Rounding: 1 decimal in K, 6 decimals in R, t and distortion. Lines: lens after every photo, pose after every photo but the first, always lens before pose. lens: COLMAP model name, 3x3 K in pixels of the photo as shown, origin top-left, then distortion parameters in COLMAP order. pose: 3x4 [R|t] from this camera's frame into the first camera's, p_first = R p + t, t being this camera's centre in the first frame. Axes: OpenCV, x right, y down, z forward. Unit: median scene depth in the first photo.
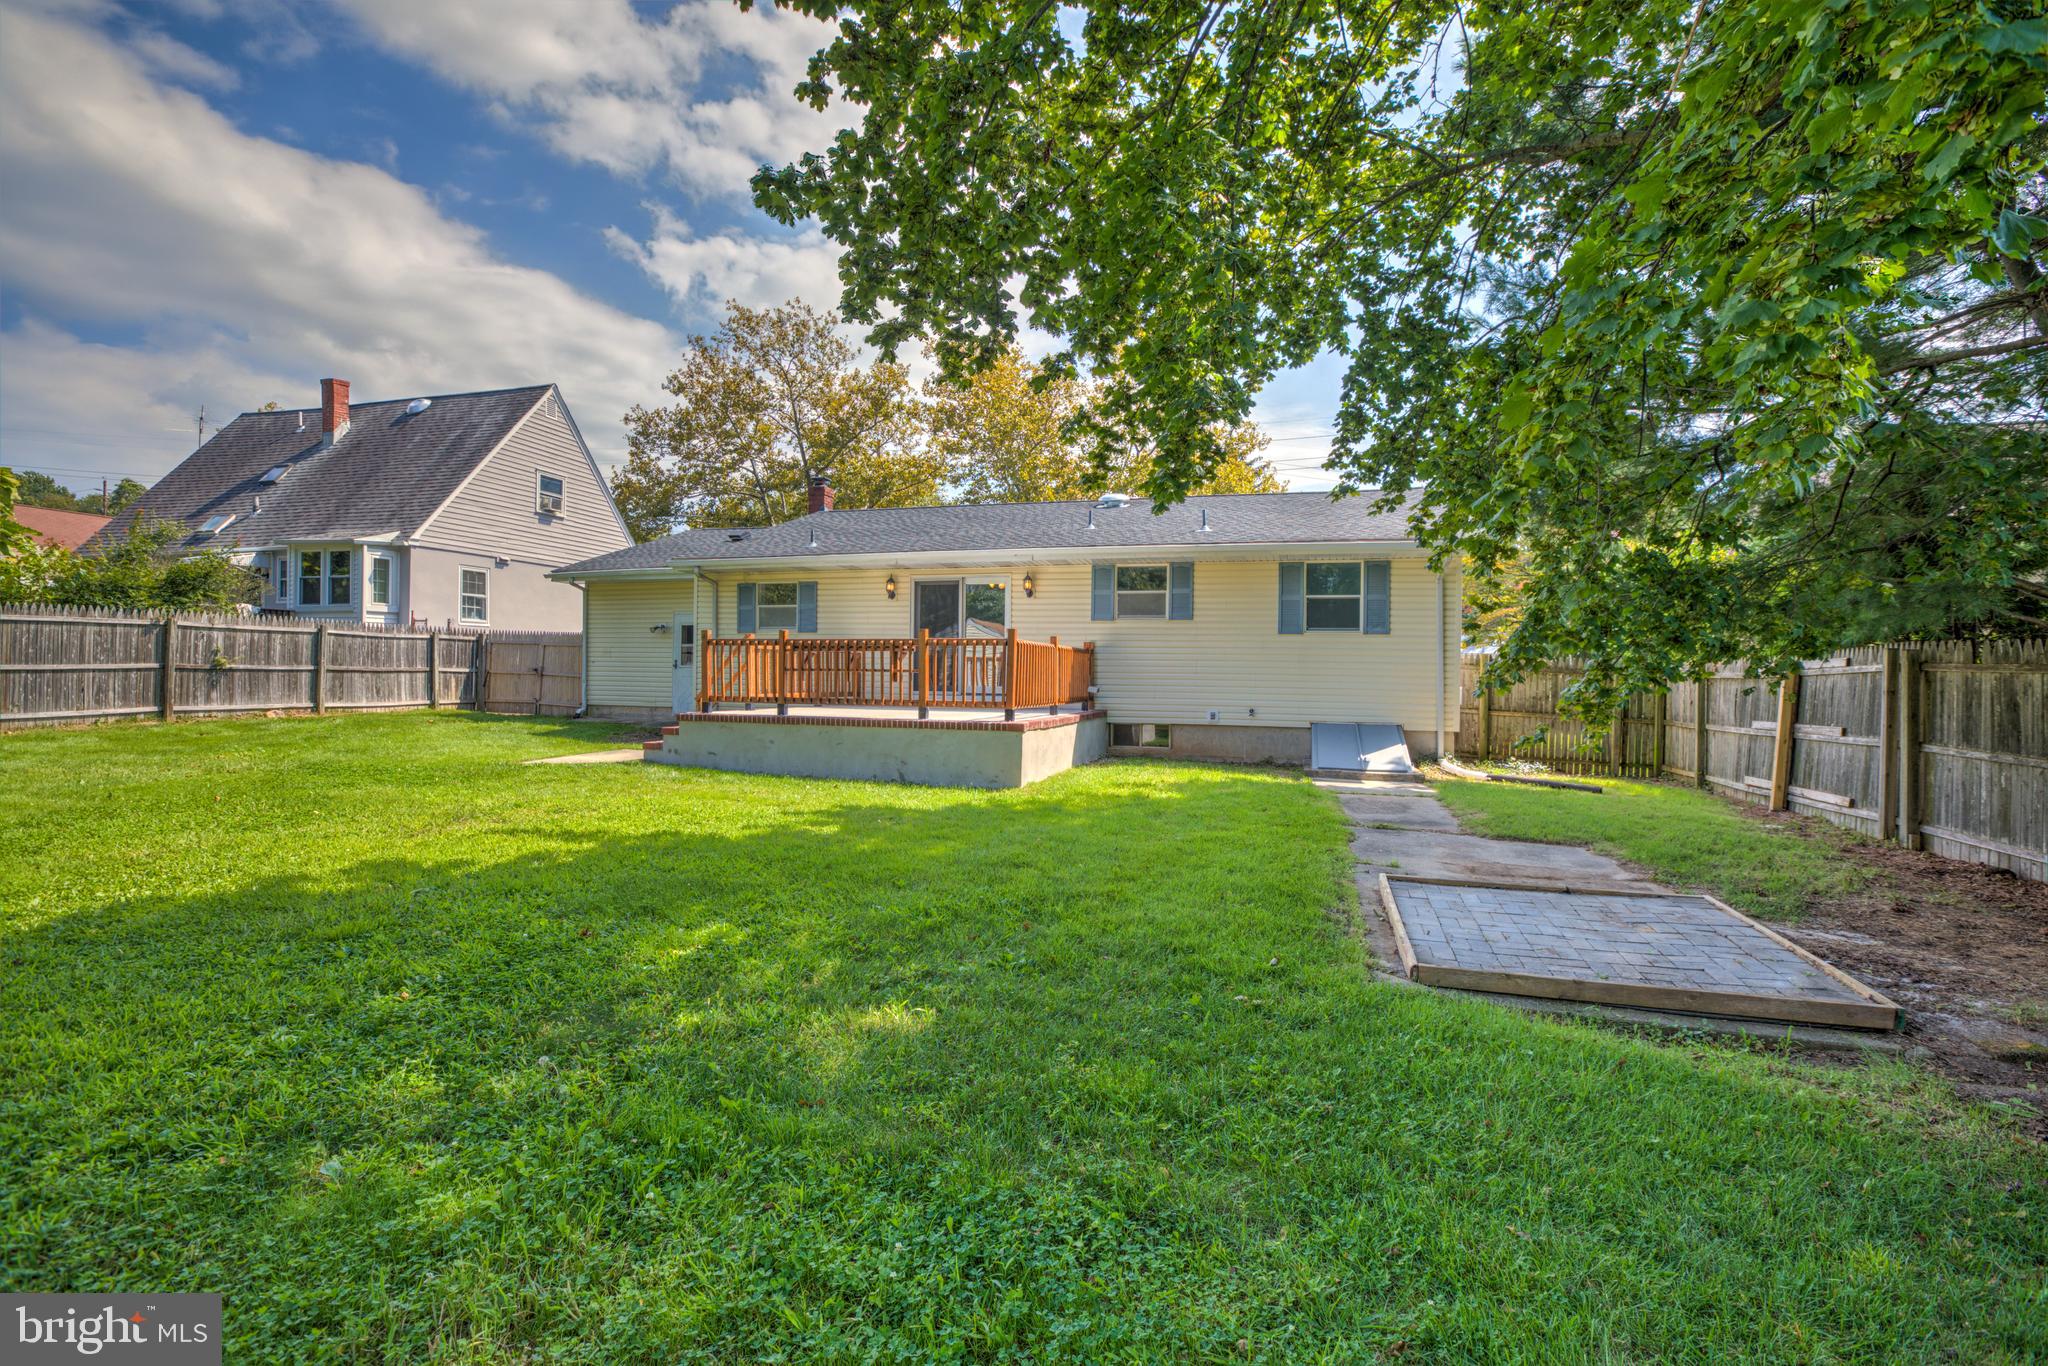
lens RADIAL K [[936.5, 0, 1024.0], [0, 936.5, 683.0], [0, 0, 1]] dist [-0.059843, 0.000005]
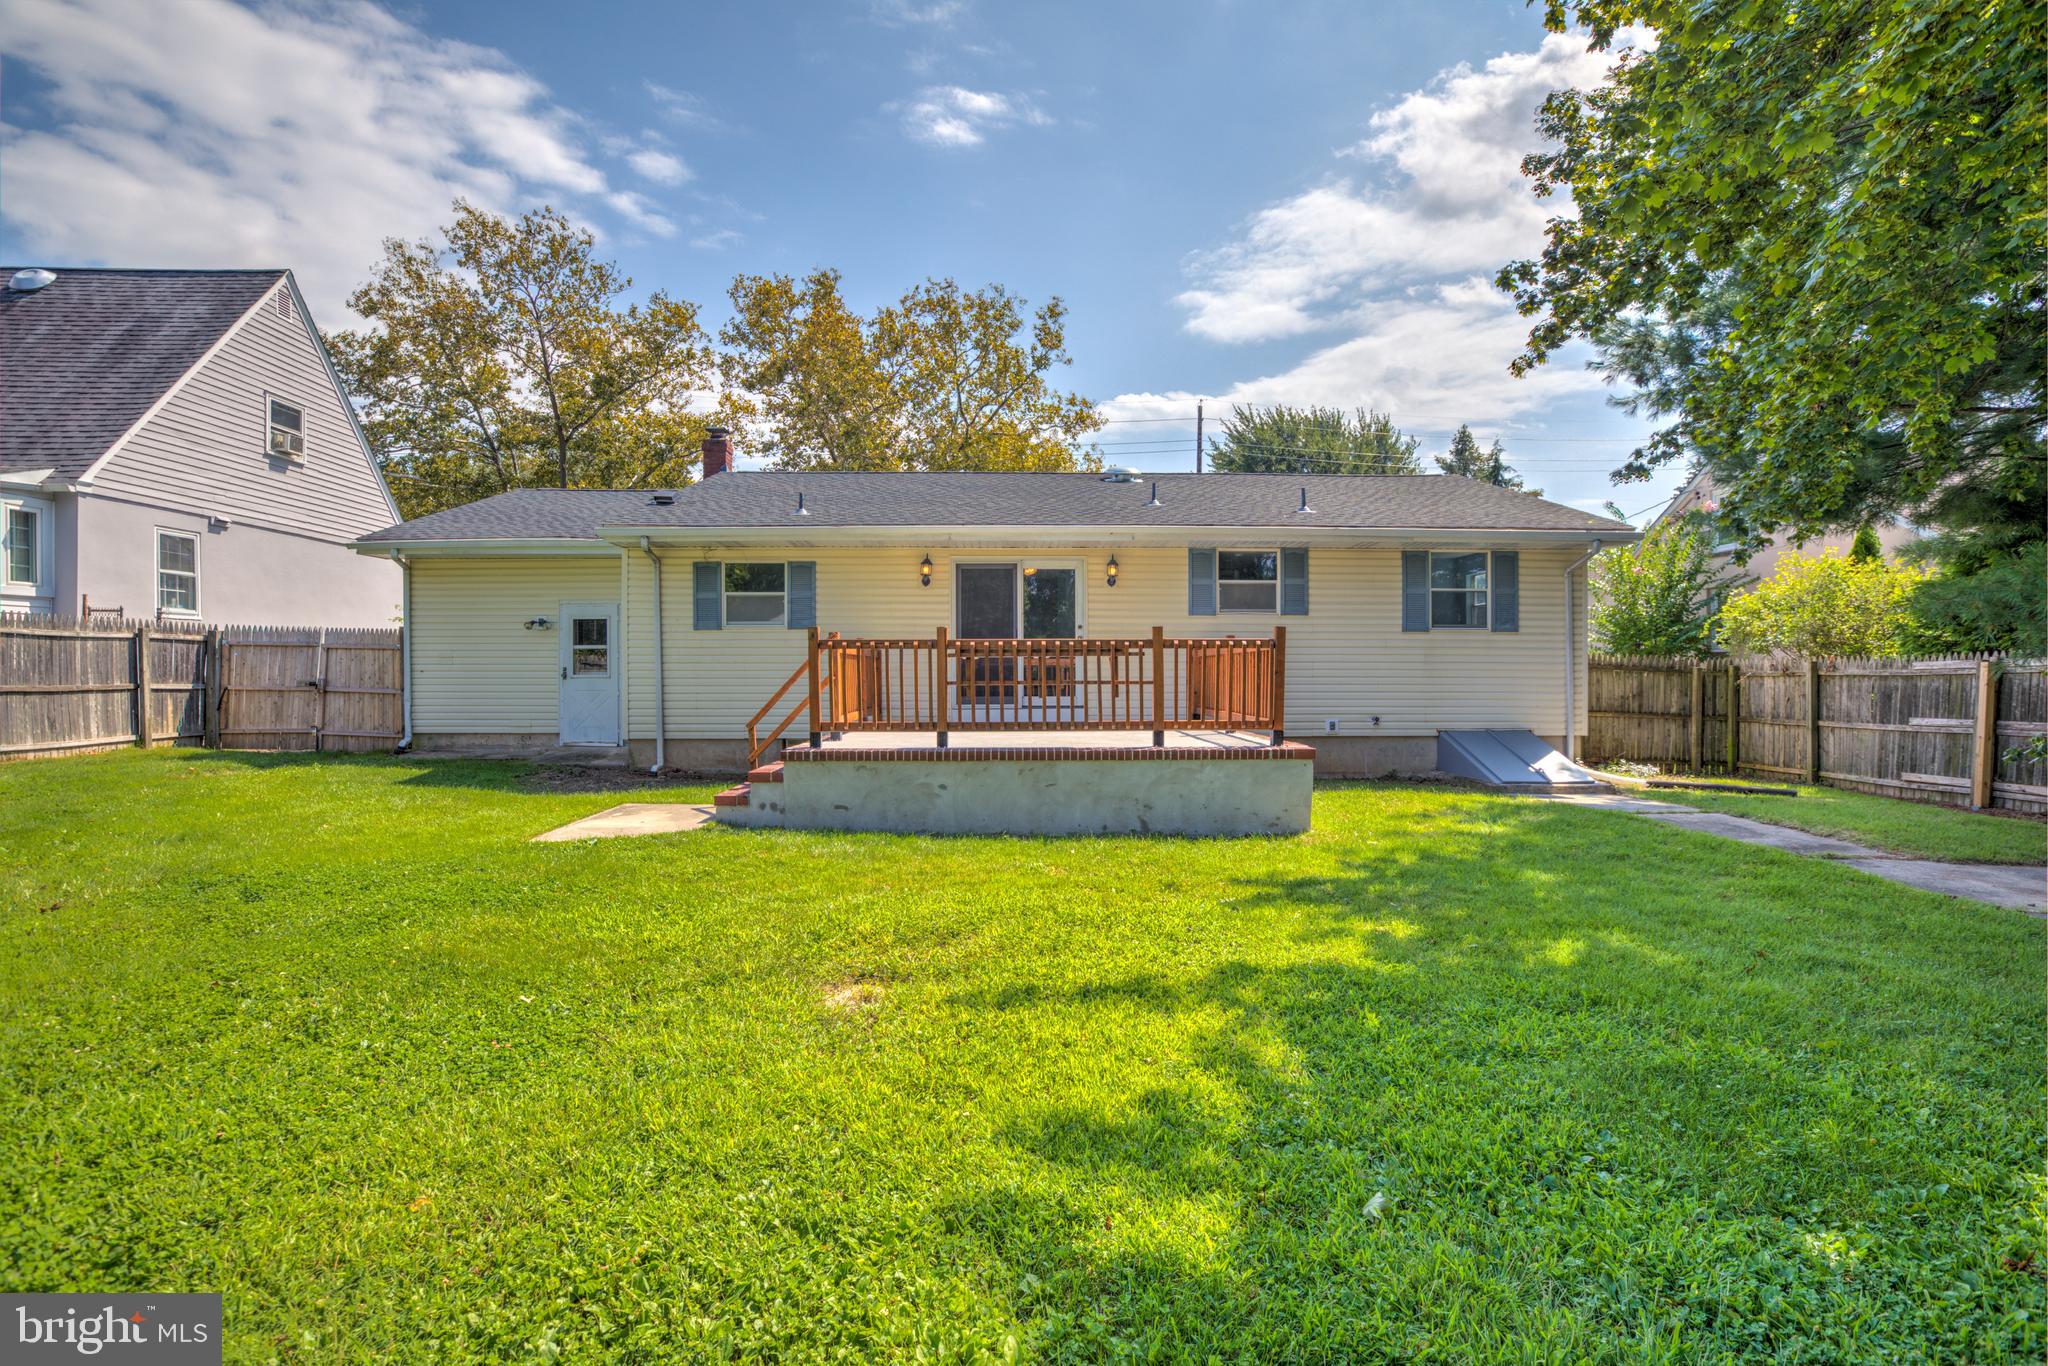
lens RADIAL K [[994.4, 0, 1024.0], [0, 994.4, 683.0], [0, 0, 1]] dist [-0.057380, 0.016814]
pose [[0.948217, -0.016963, 0.317169, -0.269320], [0.016337, 0.999856, 0.004635, -0.010199], [-0.317202, 0.000787, 0.948358, 0.163094]]
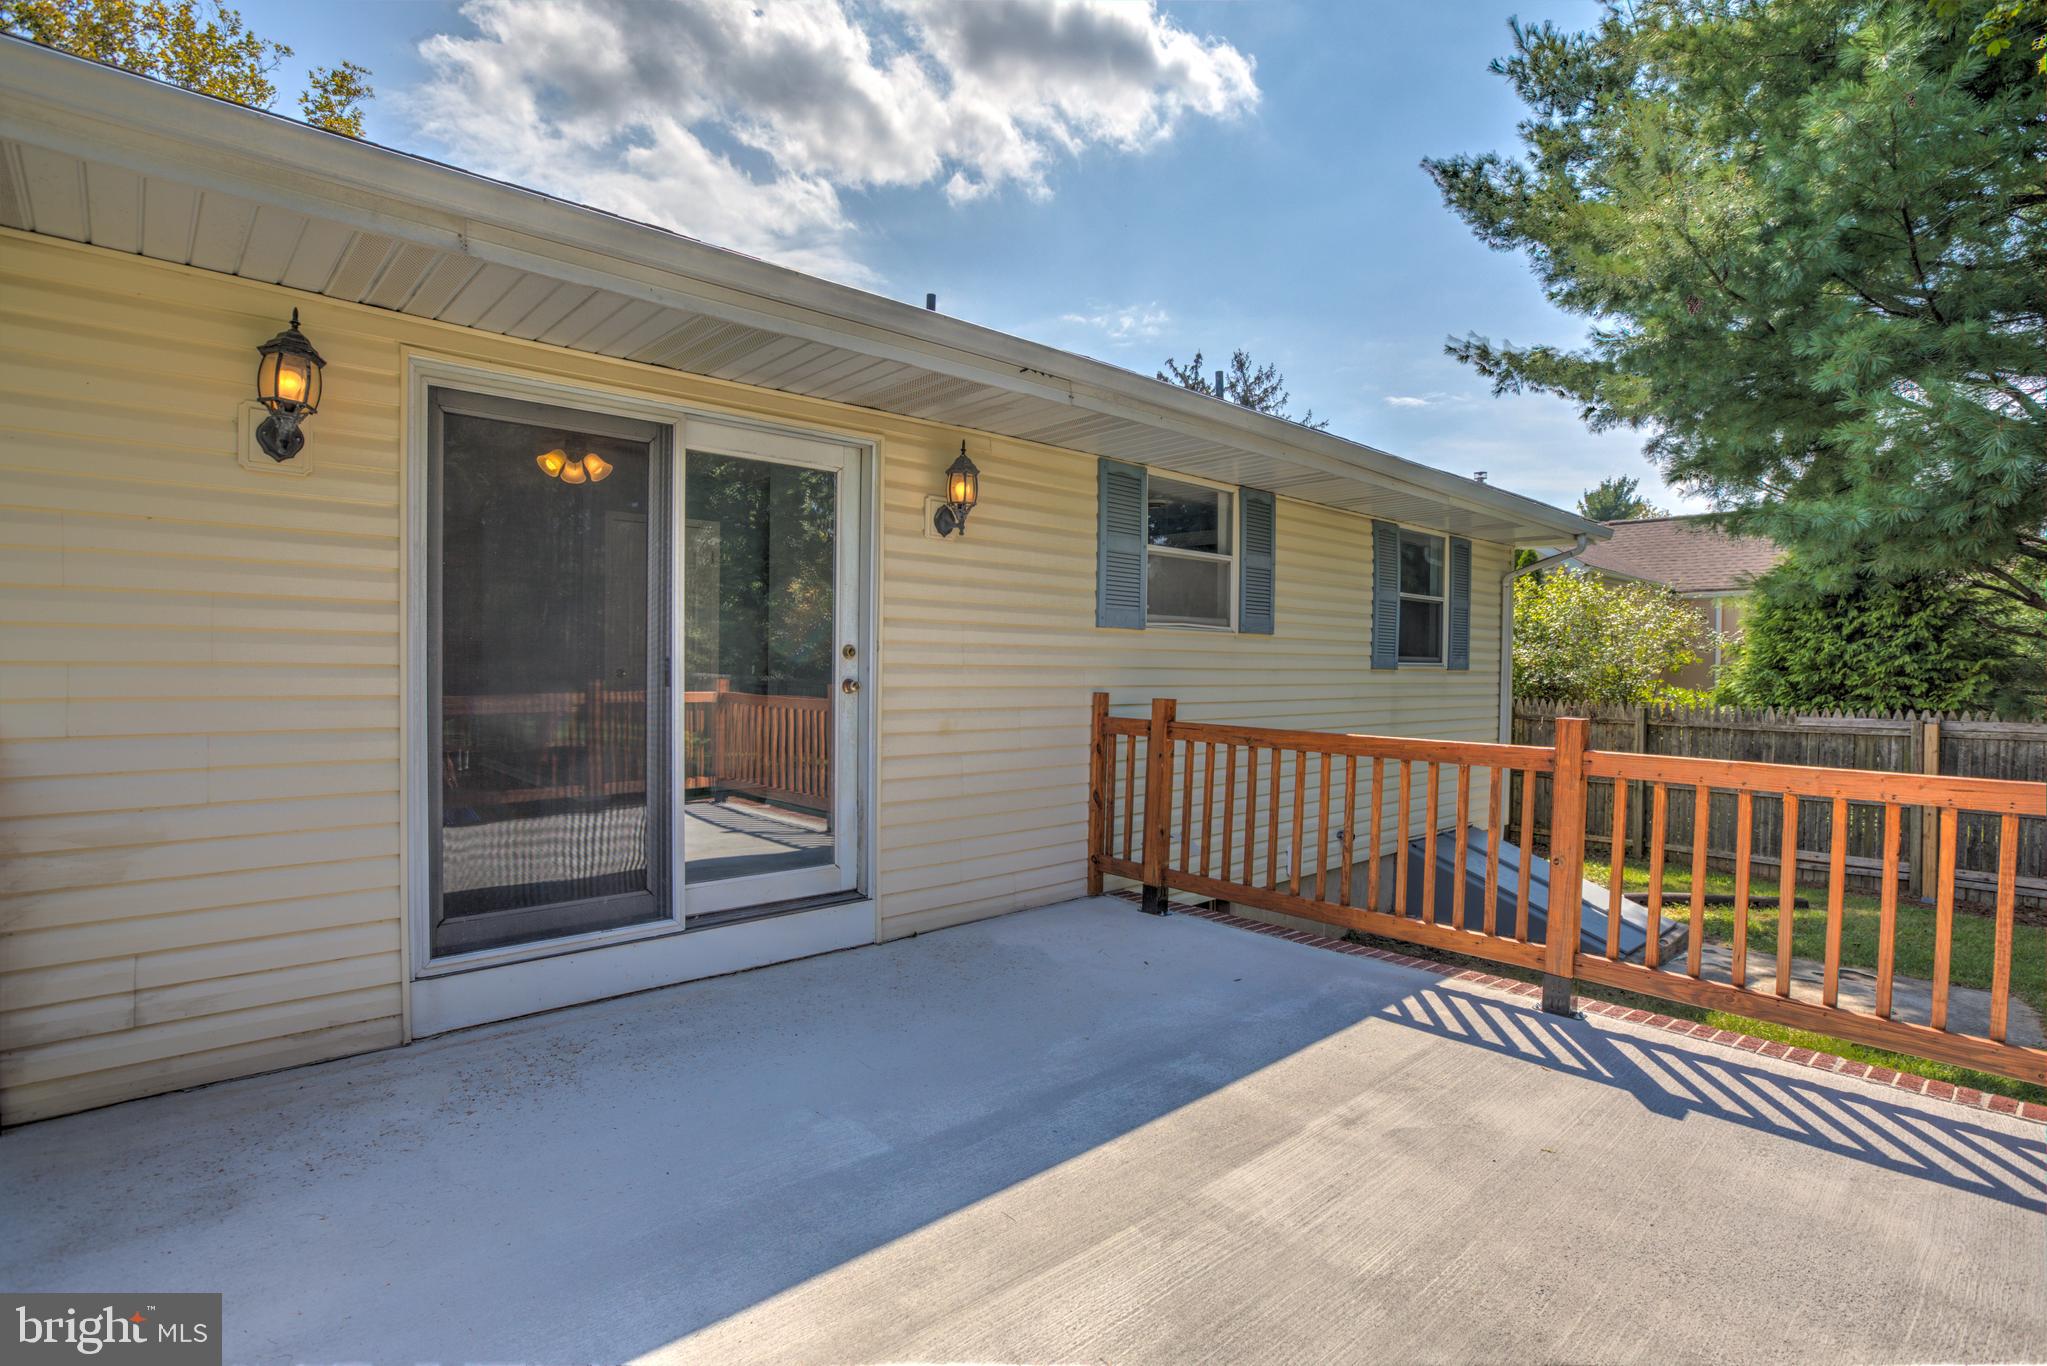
lens RADIAL K [[993.9, 0, 1023.5], [0, 993.9, 683.0], [0, 0, 1]] dist [-0.057380, 0.016814]
pose [[0.505339, -0.025576, 0.862542, -0.185772], [0.001621, 0.999587, 0.028690, -0.044620], [-0.862919, -0.013100, 0.505172, 0.657981]]
